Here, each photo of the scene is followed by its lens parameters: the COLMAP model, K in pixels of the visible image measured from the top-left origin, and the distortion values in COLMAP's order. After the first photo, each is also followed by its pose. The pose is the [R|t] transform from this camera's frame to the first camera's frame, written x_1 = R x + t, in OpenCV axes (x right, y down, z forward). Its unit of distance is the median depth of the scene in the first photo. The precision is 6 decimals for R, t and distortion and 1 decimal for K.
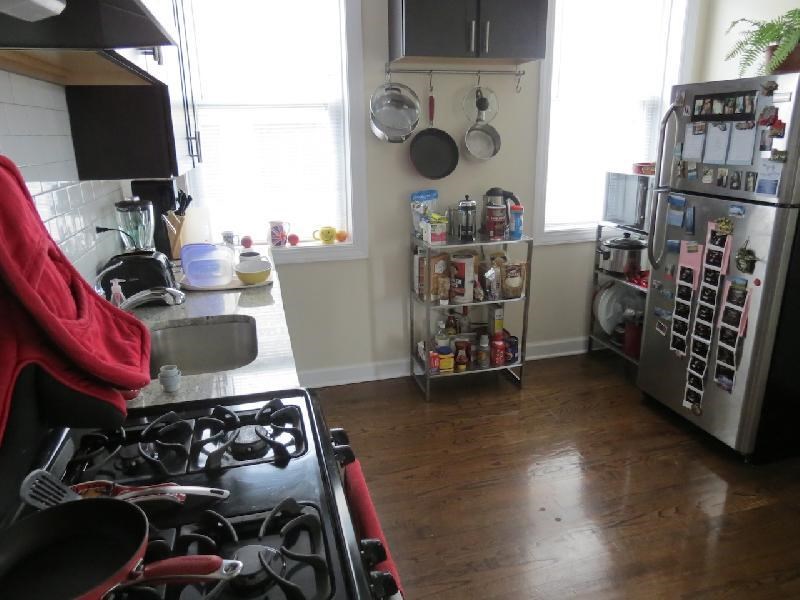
lens RADIAL K [[572.2, 0, 401.4], [0, 572.2, 301.7], [0, 0, 1]] dist [-0.008846, -0.008761]
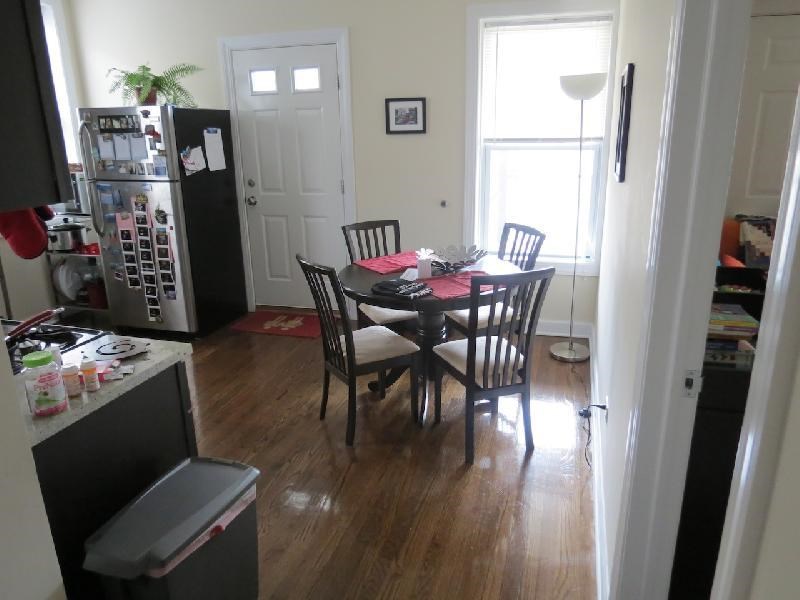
lens RADIAL K [[572.2, 0, 402.4], [0, 572.2, 300.3], [0, 0, 1]] dist [-0.008846, -0.008761]
pose [[0.527829, -0.238141, 0.815283, -0.406365], [0.252117, 0.960555, 0.117349, 0.133982], [-0.811070, 0.143606, 0.567048, -0.442364]]
